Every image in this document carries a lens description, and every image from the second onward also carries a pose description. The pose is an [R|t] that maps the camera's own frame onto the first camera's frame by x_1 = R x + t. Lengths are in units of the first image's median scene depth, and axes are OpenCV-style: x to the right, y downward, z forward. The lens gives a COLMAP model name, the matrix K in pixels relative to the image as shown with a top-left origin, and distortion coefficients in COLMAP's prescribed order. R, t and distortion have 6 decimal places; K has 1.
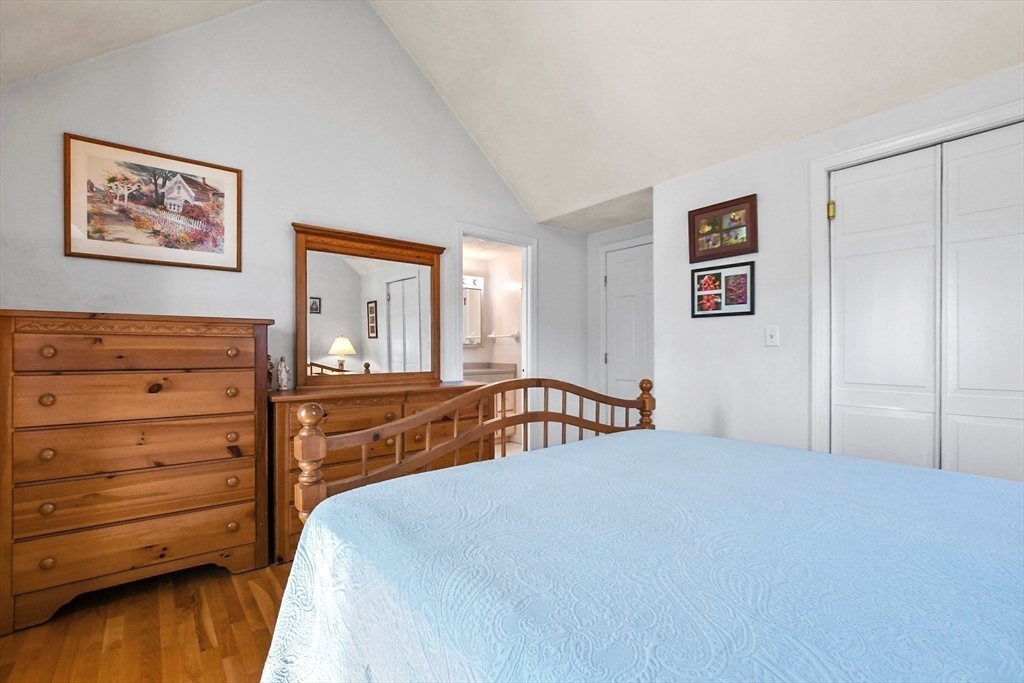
lens RADIAL K [[447.0, 0, 512.6], [0, 447.0, 346.1], [0, 0, 1]] dist [-0.003450, 0.000140]
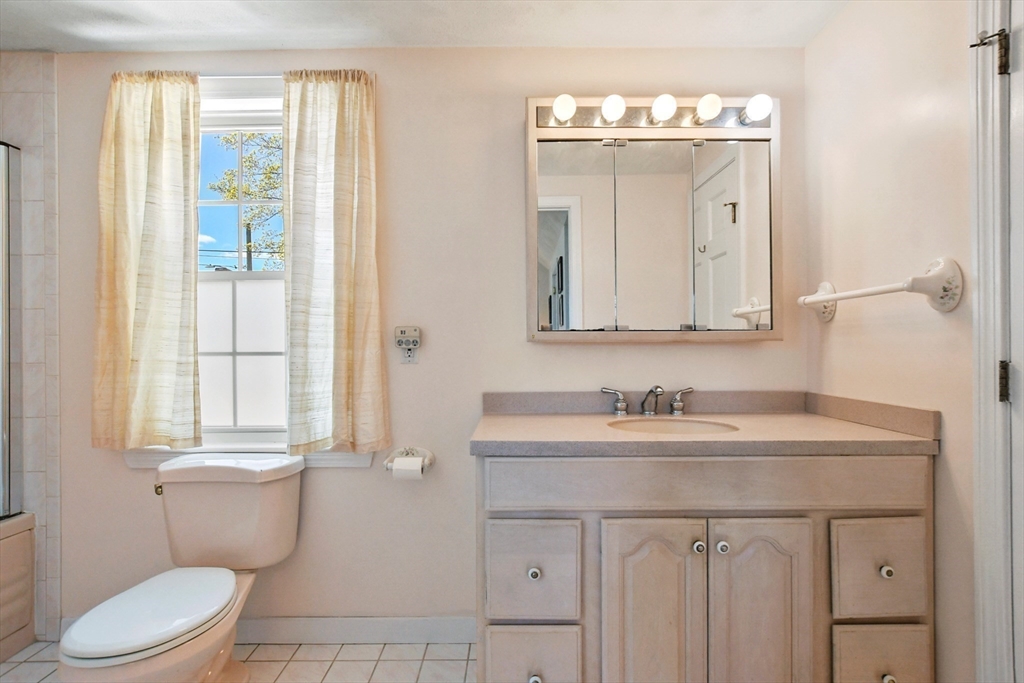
lens RADIAL K [[469.6, 0, 512.2], [0, 469.6, 341.4], [0, 0, 1]] dist [-0.002467, -0.000187]
pose [[0.778559, -0.009060, -0.627507, -0.010696], [0.006352, 0.999958, -0.006556, 0.004994], [0.627540, 0.001118, 0.778584, 0.647509]]
